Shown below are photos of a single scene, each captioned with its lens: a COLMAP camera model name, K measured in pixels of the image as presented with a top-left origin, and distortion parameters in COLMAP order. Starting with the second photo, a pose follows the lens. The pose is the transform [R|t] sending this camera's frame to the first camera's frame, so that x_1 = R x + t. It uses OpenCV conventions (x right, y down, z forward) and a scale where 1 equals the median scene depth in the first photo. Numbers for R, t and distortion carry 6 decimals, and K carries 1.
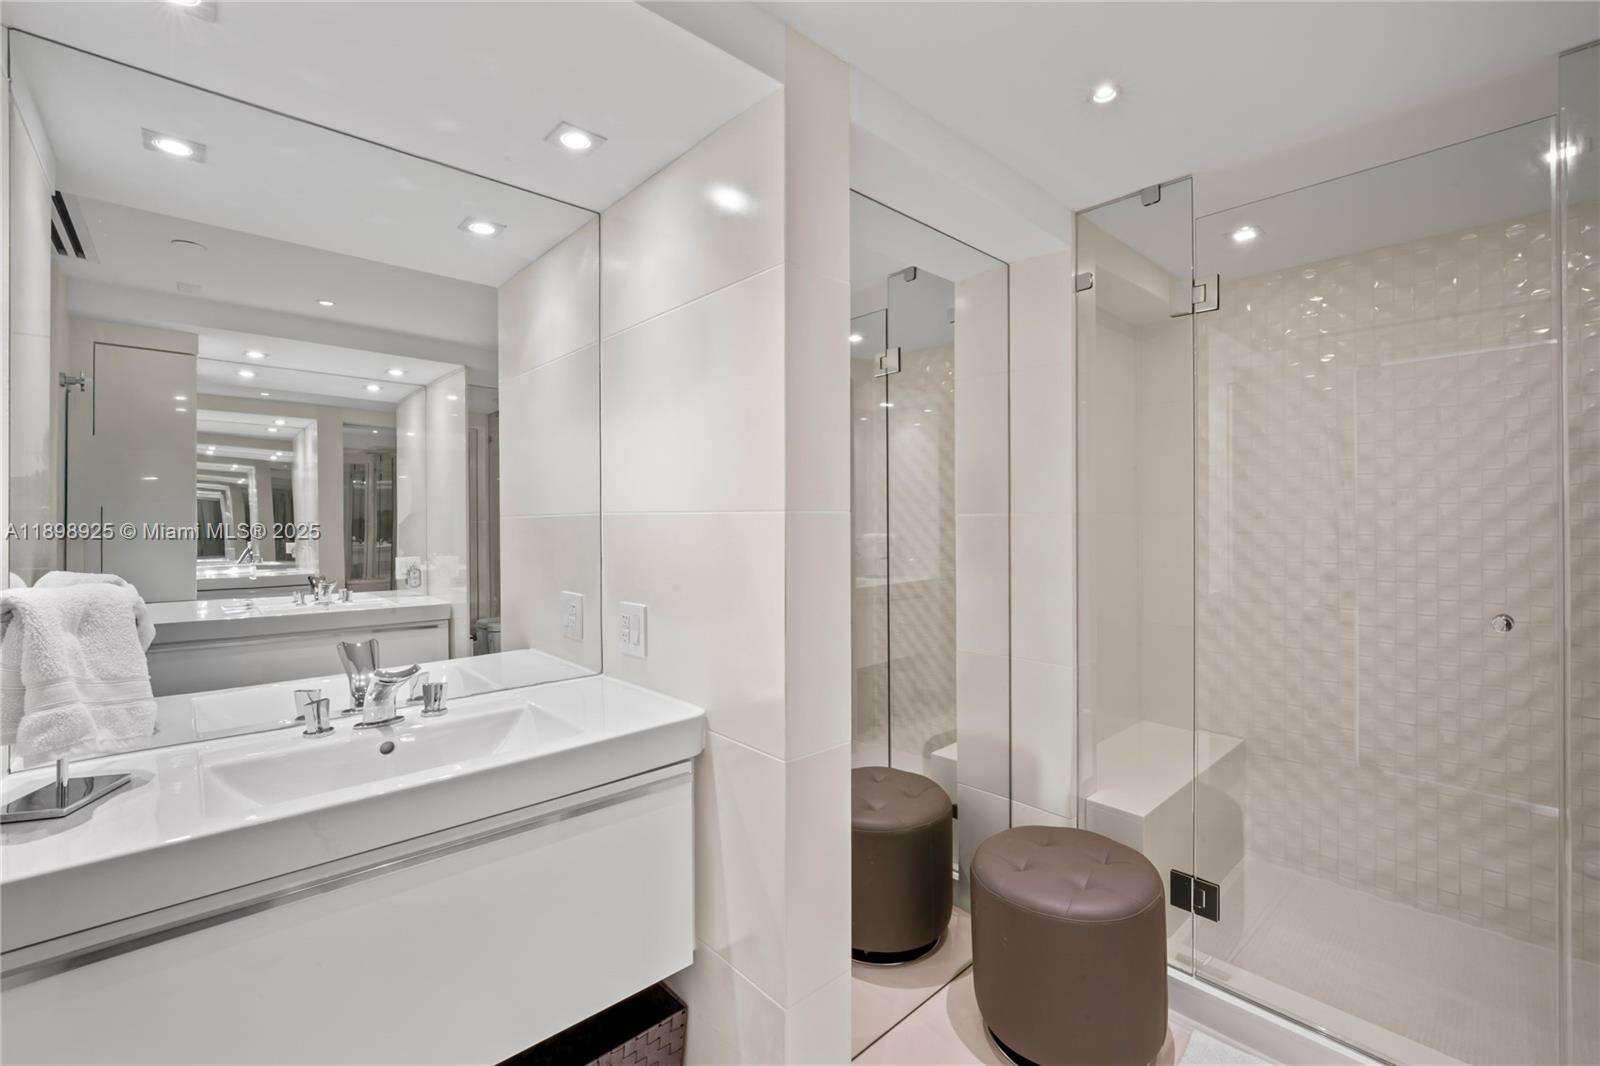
lens RADIAL K [[688.1, 0, 799.0], [0, 688.1, 516.4], [0, 0, 1]] dist [-0.010922, 0.000452]
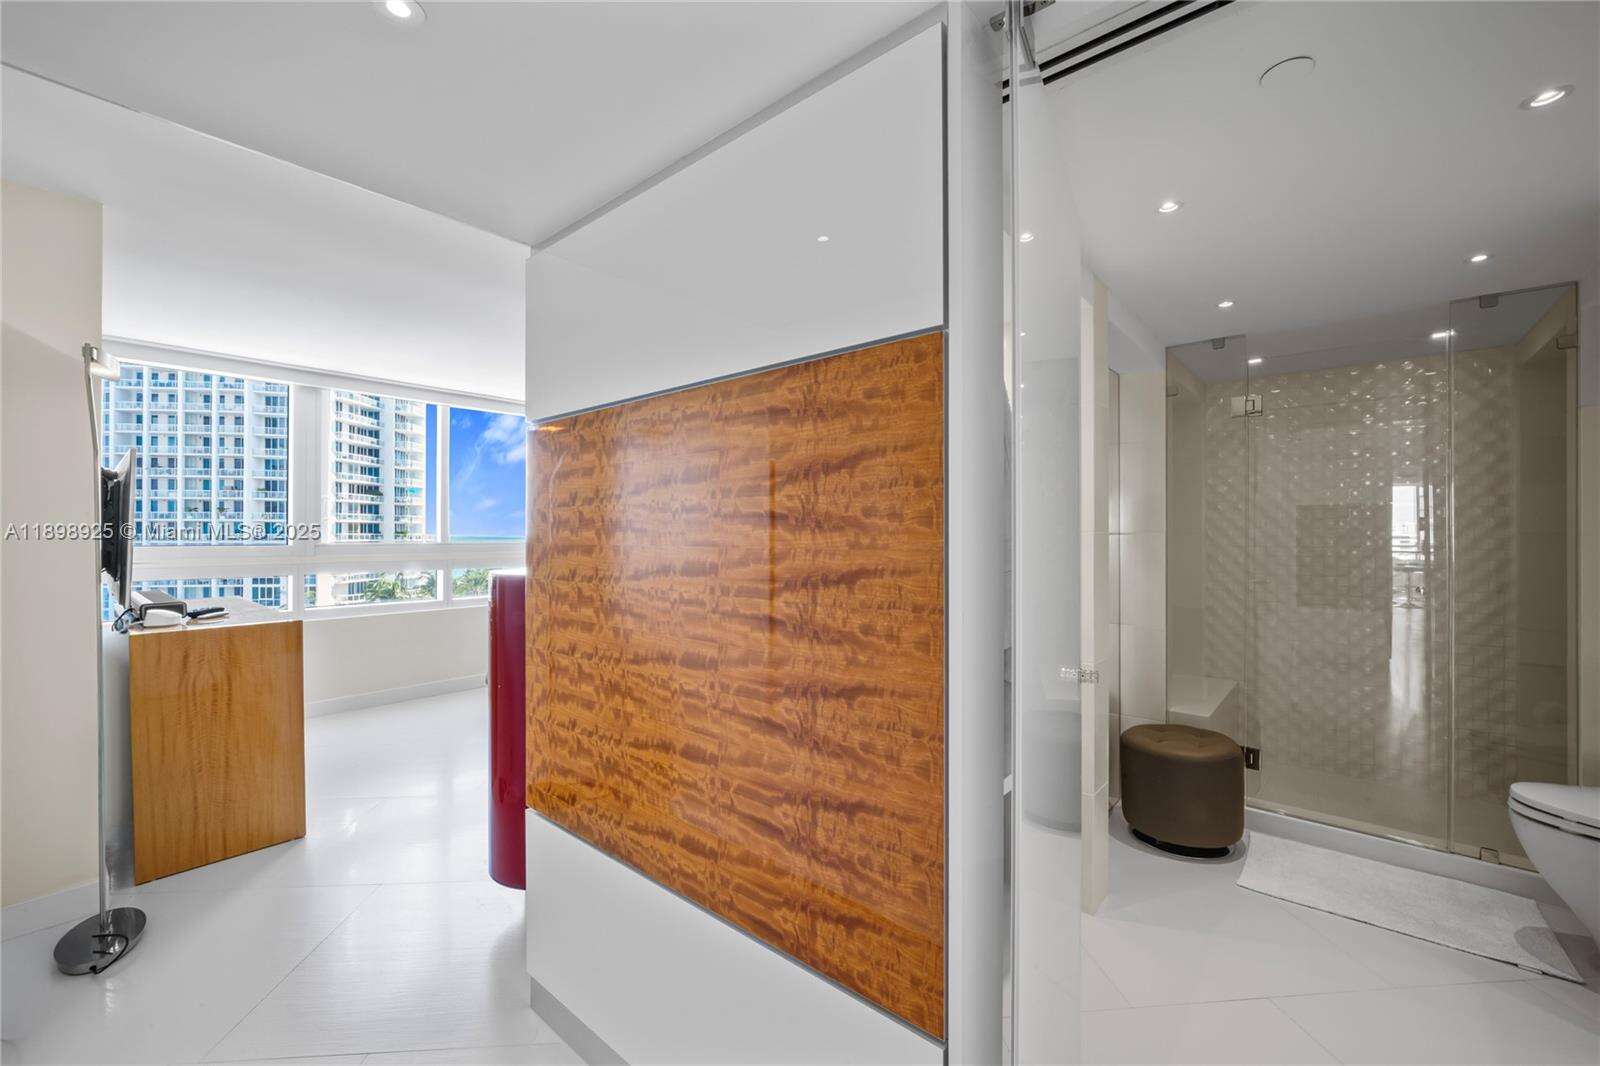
lens RADIAL K [[648.4, 0, 797.5], [0, 648.4, 529.4], [0, 0, 1]] dist [-0.002896, 0.000982]
pose [[0.994144, 0.008823, 0.107704, -0.673532], [-0.008351, 0.999953, -0.004839, 0.005538], [-0.107741, 0.003911, 0.994171, -0.466898]]
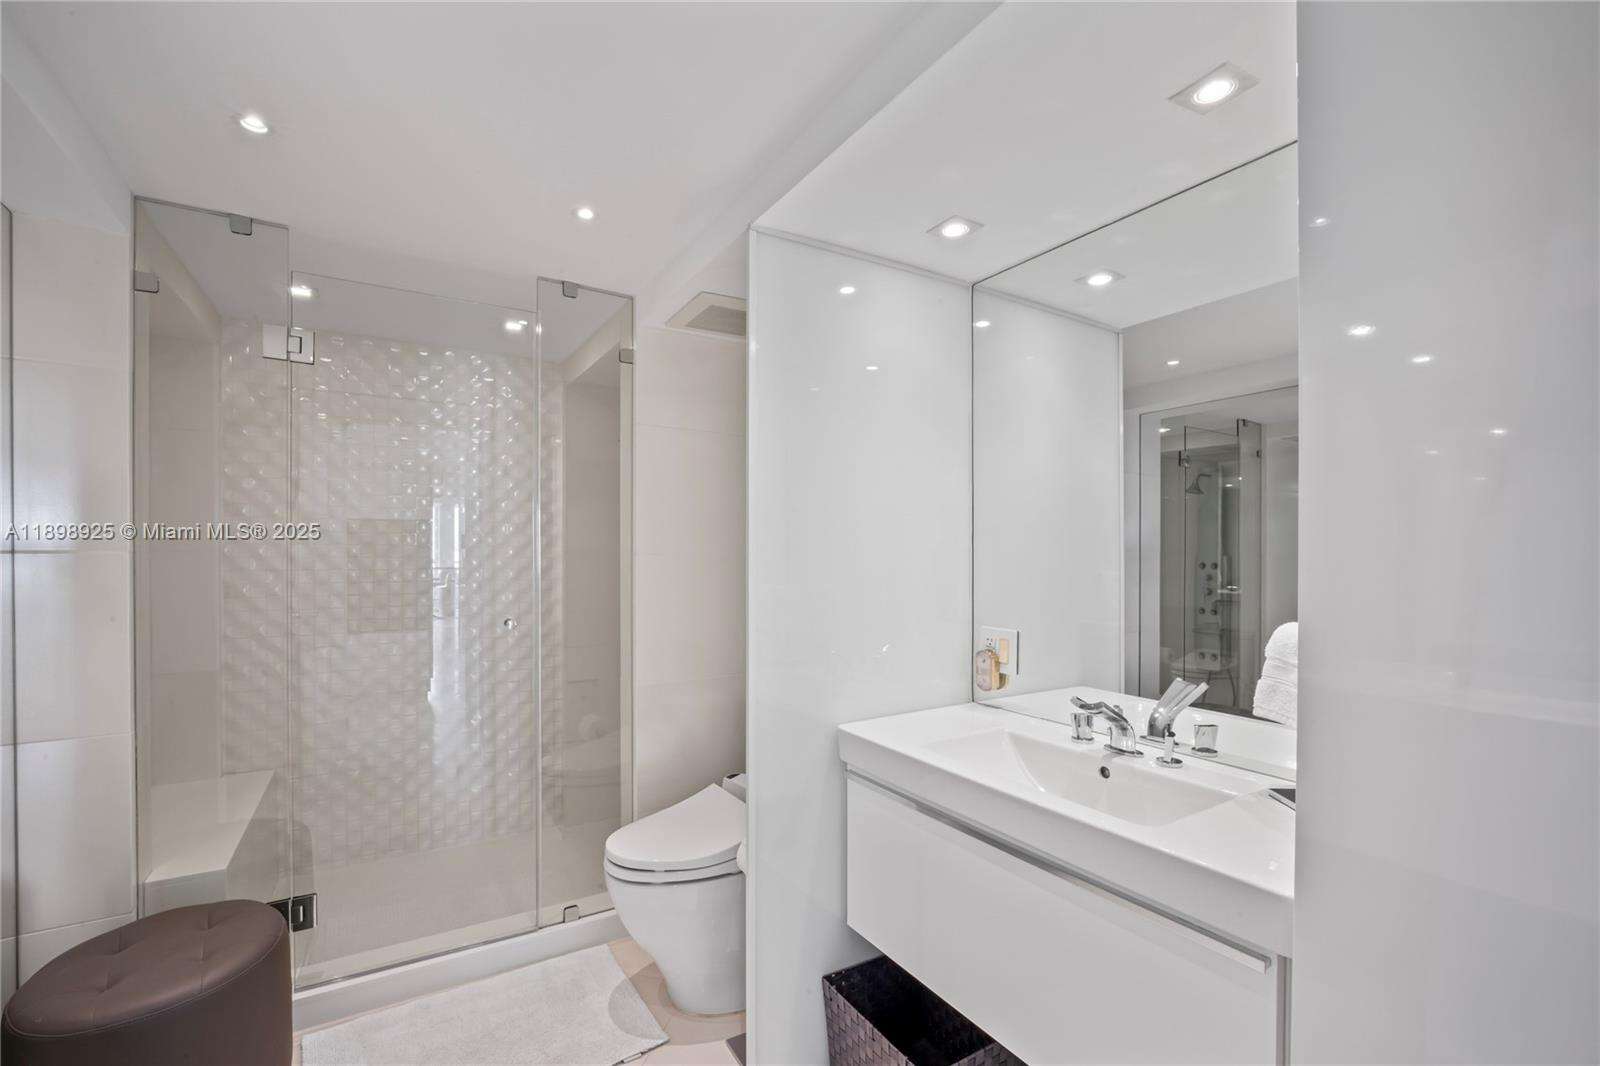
lens RADIAL K [[671.6, 0, 796.8], [0, 671.6, 557.0], [0, 0, 1]] dist [-0.014641, 0.000152]
pose [[0.196049, -0.004269, 0.980585, -0.248480], [-0.004086, 0.999978, 0.005171, -0.004656], [-0.980586, -0.005021, 0.196027, 0.037552]]
